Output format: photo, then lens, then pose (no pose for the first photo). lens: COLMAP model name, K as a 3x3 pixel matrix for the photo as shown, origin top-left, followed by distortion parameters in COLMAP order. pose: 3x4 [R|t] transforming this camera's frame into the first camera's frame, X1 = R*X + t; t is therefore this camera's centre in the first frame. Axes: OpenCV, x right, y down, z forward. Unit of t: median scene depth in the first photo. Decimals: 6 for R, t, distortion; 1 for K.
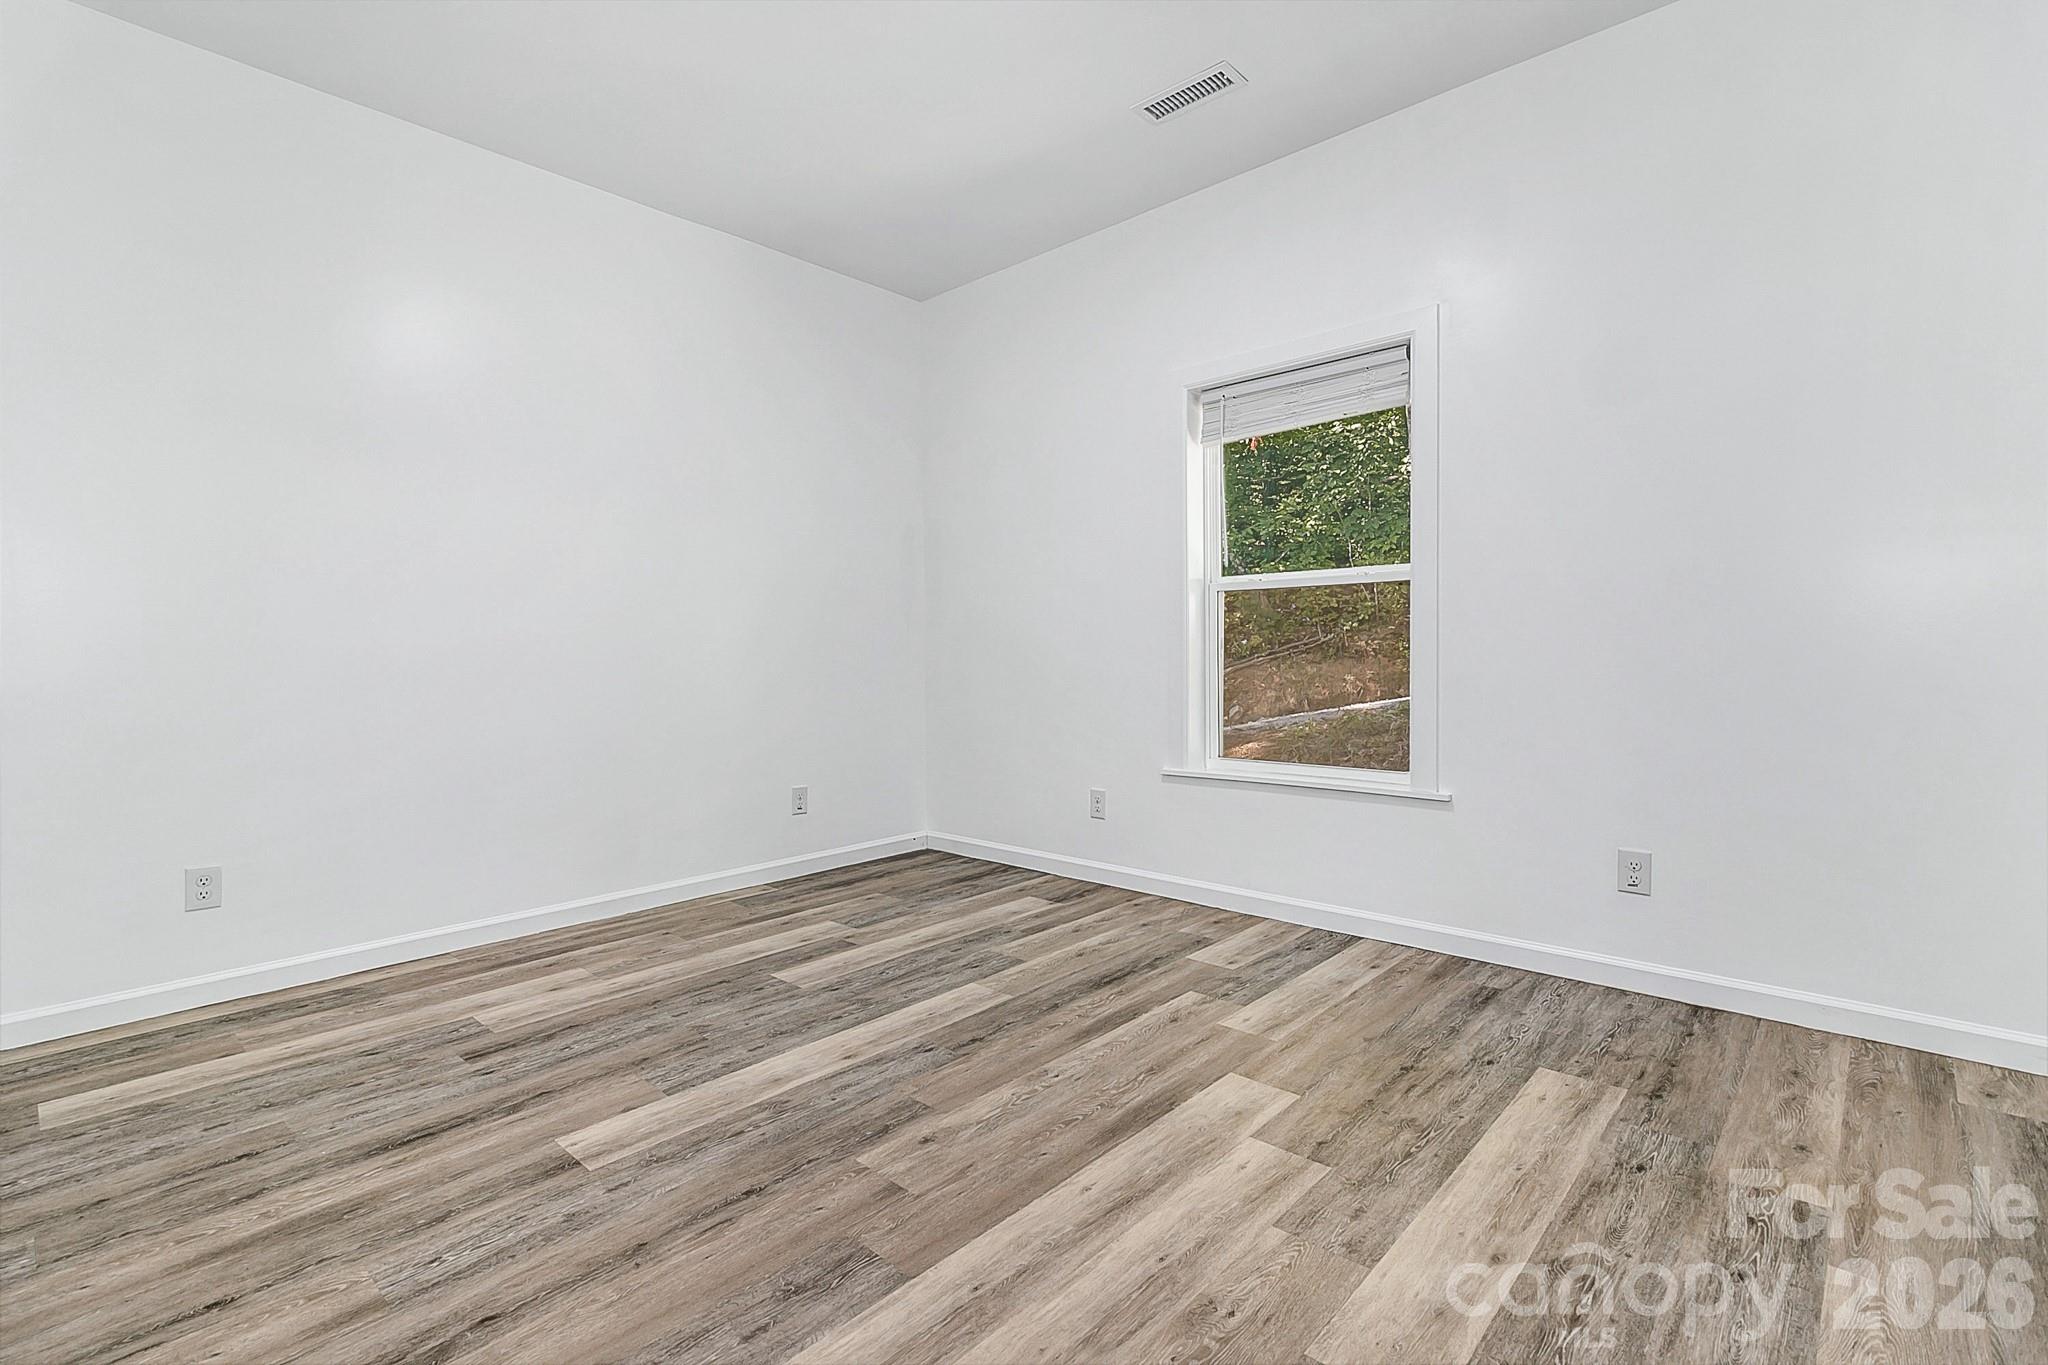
lens RADIAL K [[940.9, 0, 1016.0], [0, 940.9, 661.1], [0, 0, 1]] dist [-0.001229, 0.000493]
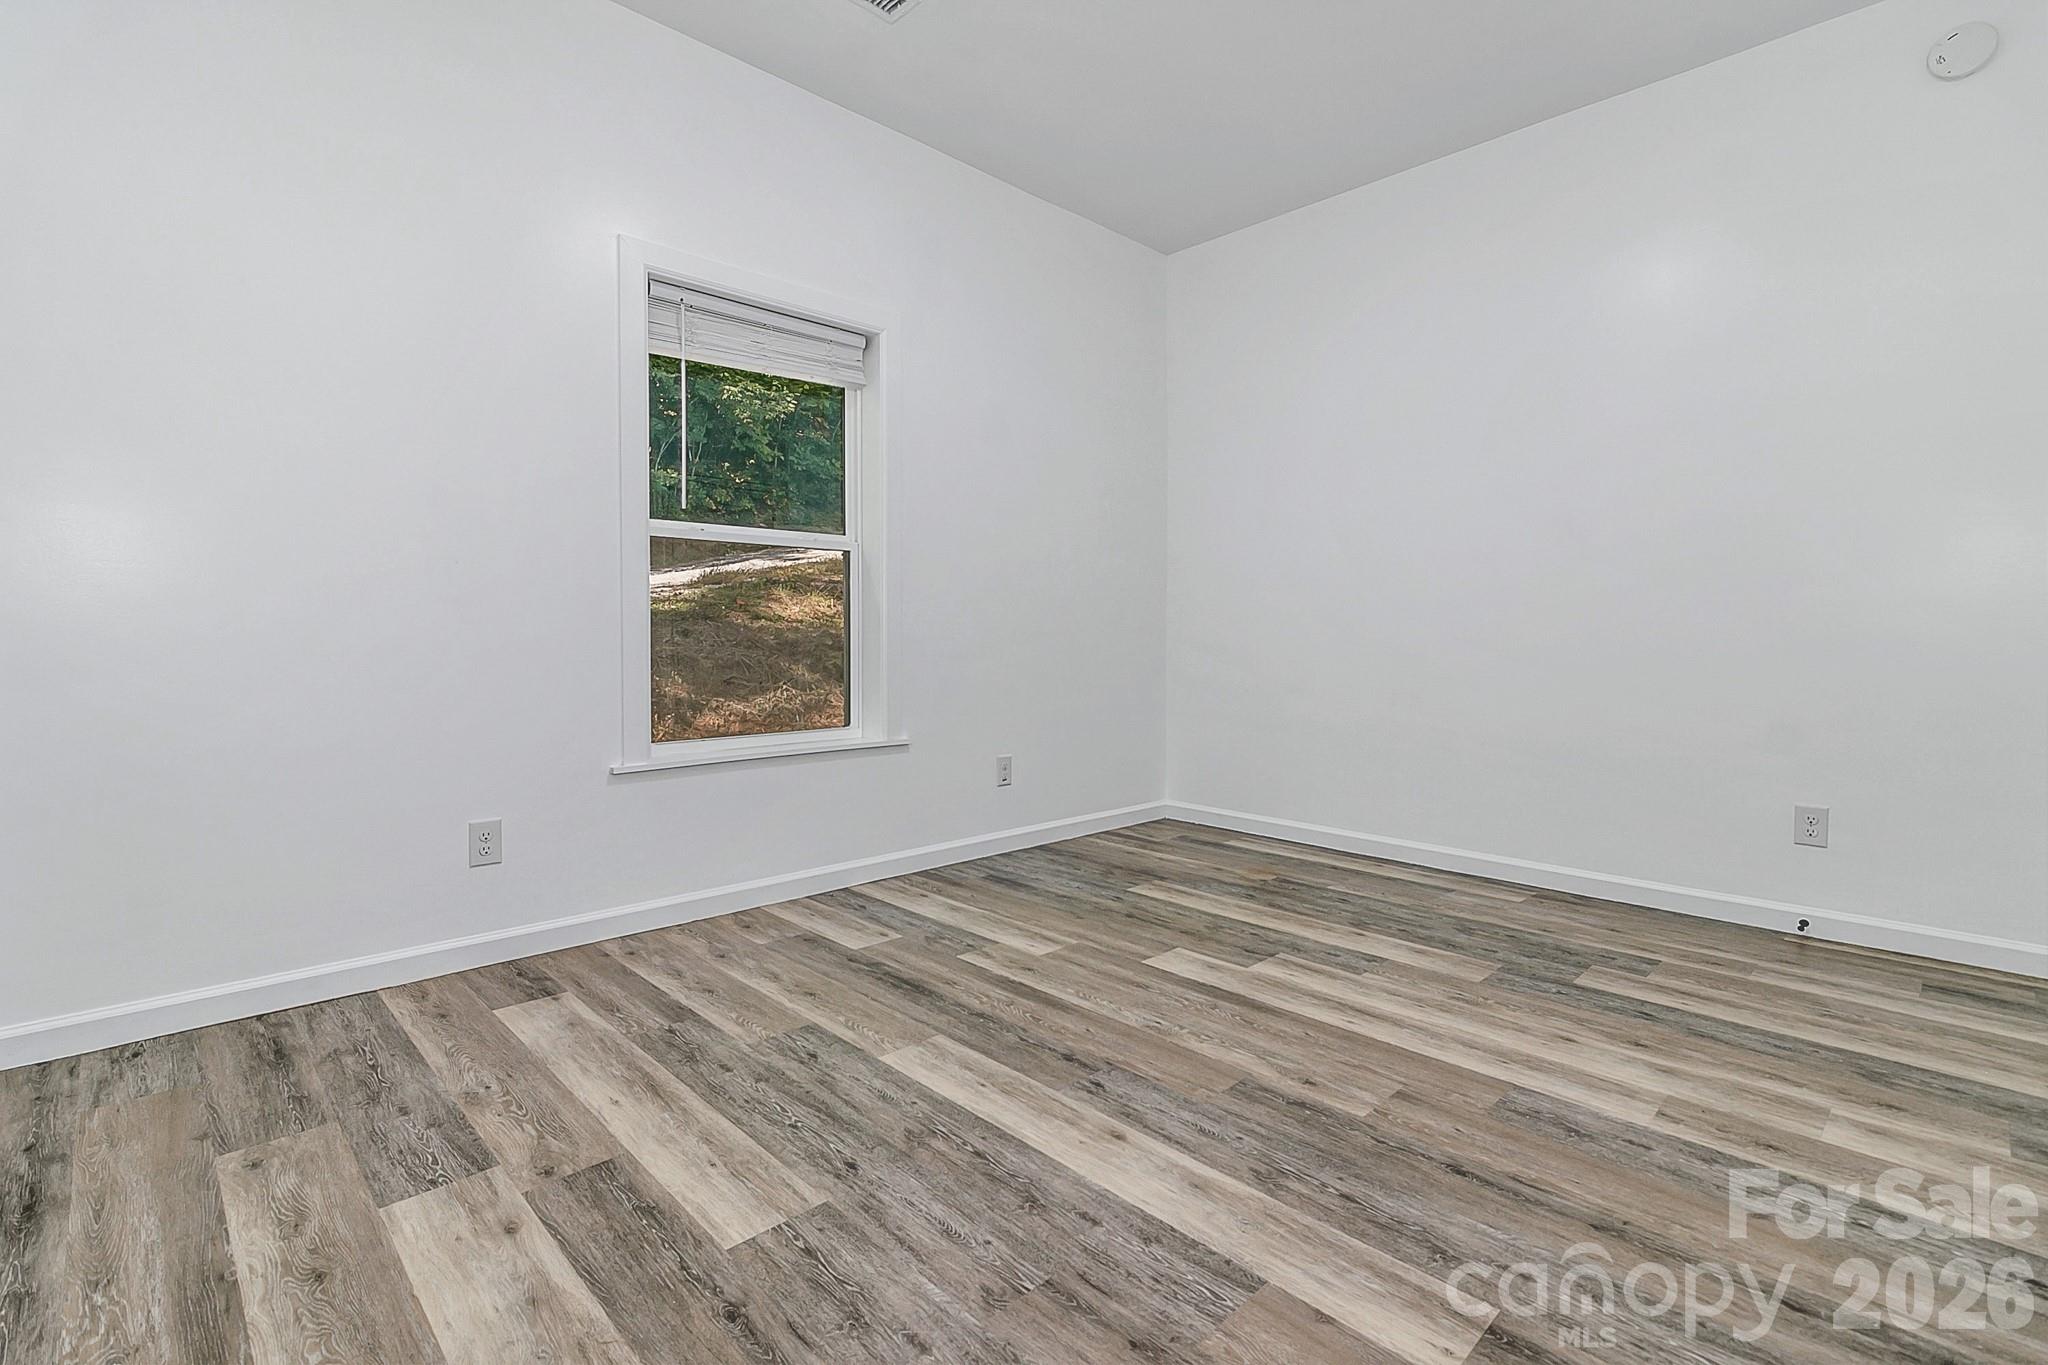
lens RADIAL K [[940.9, 0, 1016.0], [0, 940.9, 661.1], [0, 0, 1]] dist [-0.001229, 0.000493]
pose [[0.053685, -0.019190, 0.998374, -0.762018], [0.006666, 0.999800, 0.018859, 0.025346], [-0.998536, 0.005643, 0.053802, 0.862657]]
